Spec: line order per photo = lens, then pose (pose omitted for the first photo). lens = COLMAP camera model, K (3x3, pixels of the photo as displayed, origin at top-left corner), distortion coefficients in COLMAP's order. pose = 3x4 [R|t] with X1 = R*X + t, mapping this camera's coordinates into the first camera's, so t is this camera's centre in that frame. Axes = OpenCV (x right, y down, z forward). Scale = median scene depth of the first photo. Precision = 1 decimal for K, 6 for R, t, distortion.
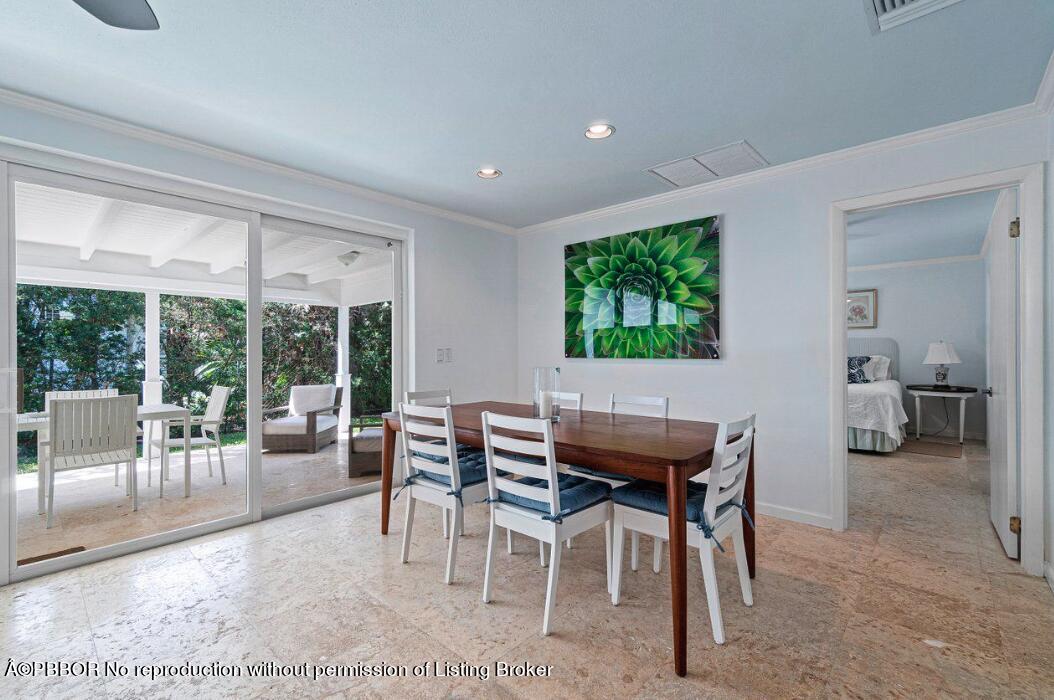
lens RADIAL K [[461.1, 0, 520.2], [0, 461.1, 352.6], [0, 0, 1]] dist [0.027884, -0.000054]
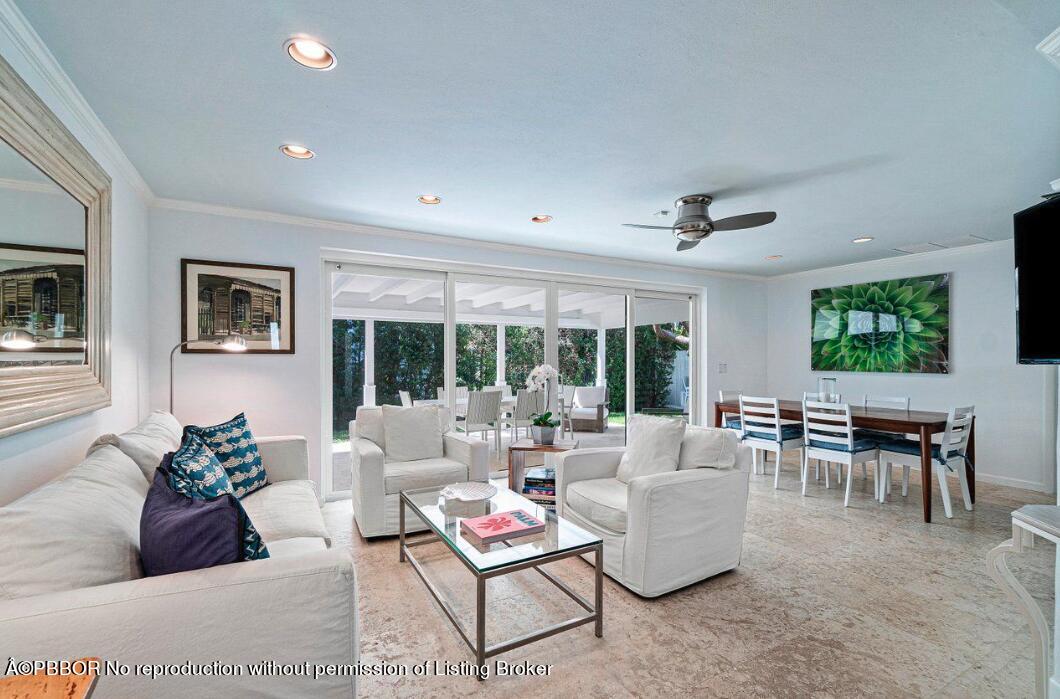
lens RADIAL K [[467.4, 0, 533.2], [0, 467.4, 357.5], [0, 0, 1]] dist [0.013051, -0.000268]
pose [[0.952853, 0.003384, -0.303413, -0.399156], [-0.004207, 0.999989, -0.002060, -0.031382], [0.303403, 0.003240, 0.952857, -0.887069]]
